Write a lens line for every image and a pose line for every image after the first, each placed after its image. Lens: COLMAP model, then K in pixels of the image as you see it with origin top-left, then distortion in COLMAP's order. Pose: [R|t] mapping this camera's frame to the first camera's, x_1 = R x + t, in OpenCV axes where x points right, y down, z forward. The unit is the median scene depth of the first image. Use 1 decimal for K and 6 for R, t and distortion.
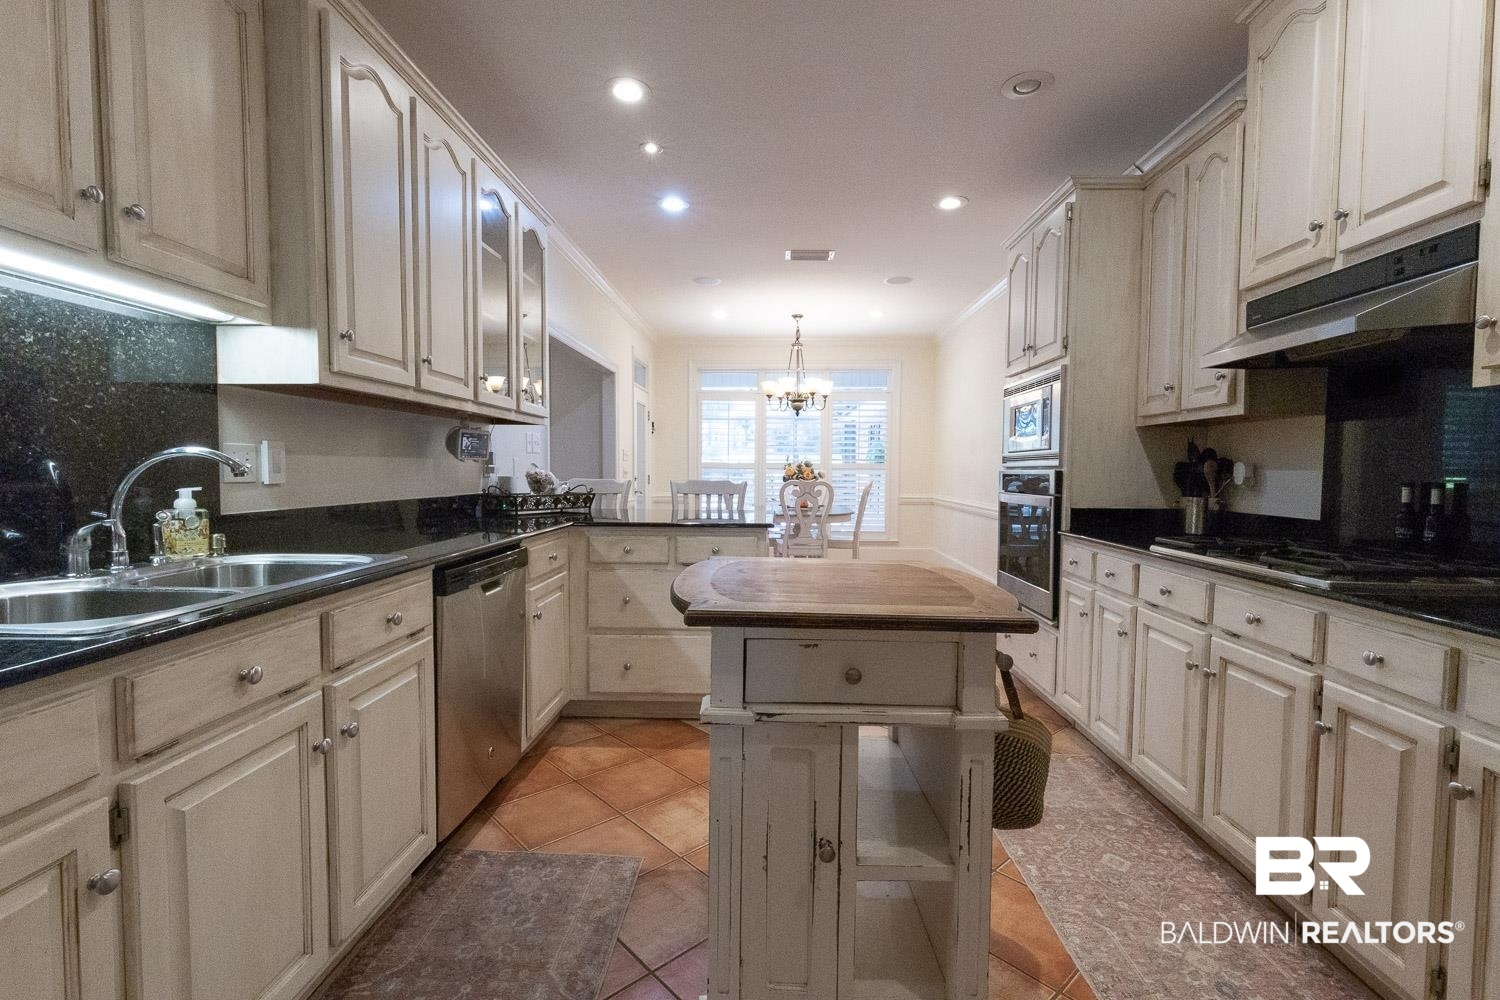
lens RADIAL K [[650.0, 0, 760.9], [0, 650.0, 498.6], [0, 0, 1]] dist [-0.000403, 0.000270]
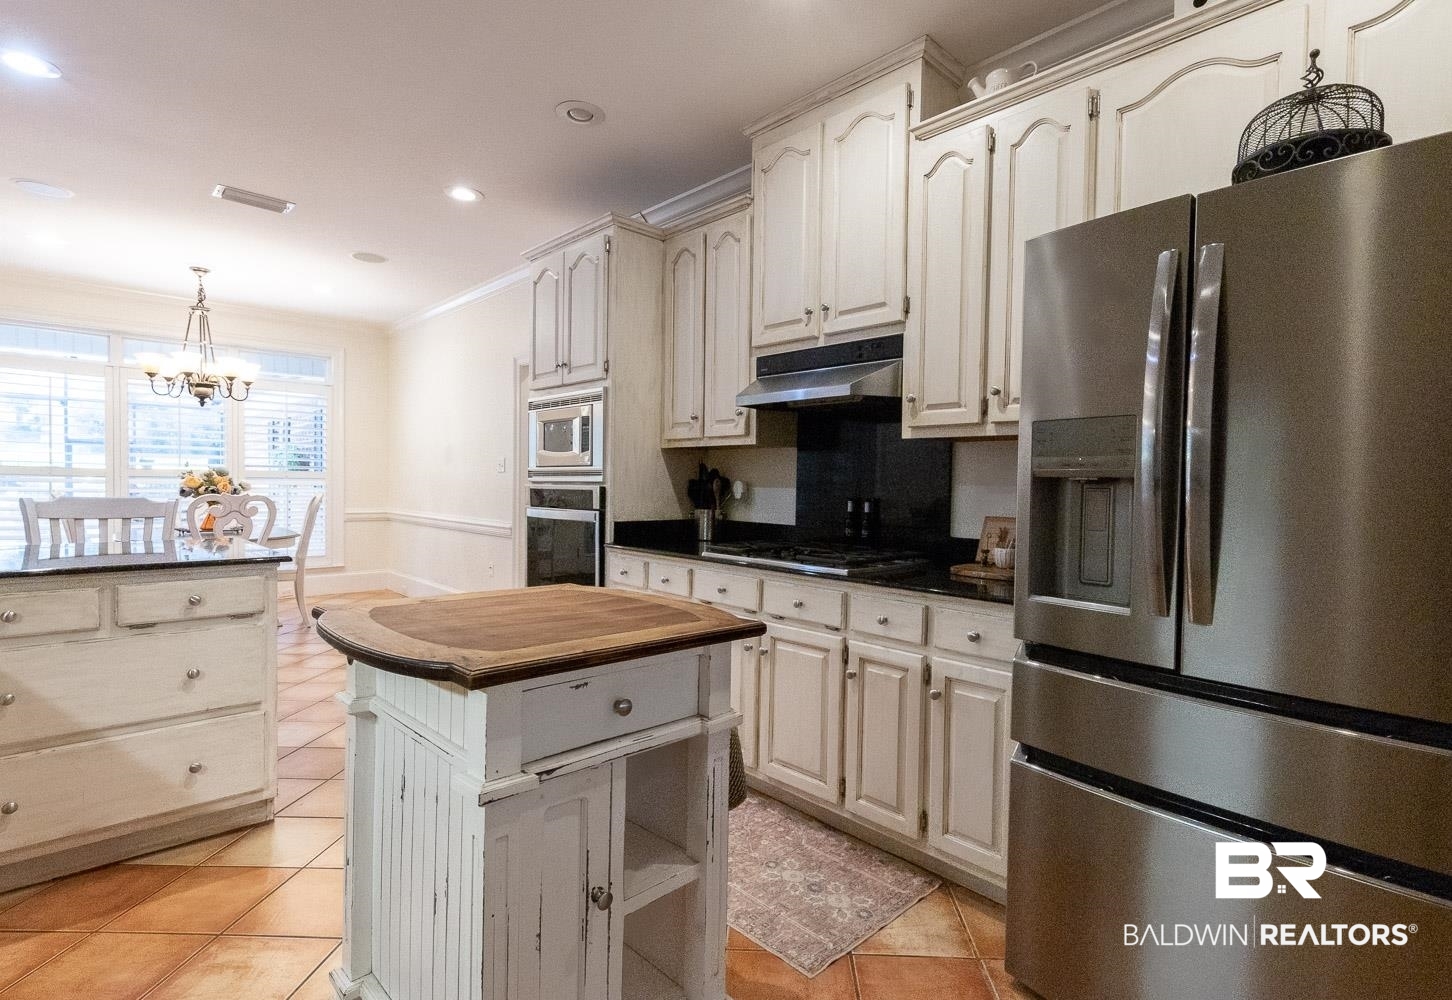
lens RADIAL K [[692.0, 0, 740.2], [0, 692.0, 500.5], [0, 0, 1]] dist [0.004383, 0.000340]
pose [[0.706136, -0.013259, 0.707952, -0.209971], [0.021781, 0.999758, -0.003000, -0.014580], [-0.707741, 0.017539, 0.706254, 0.058351]]
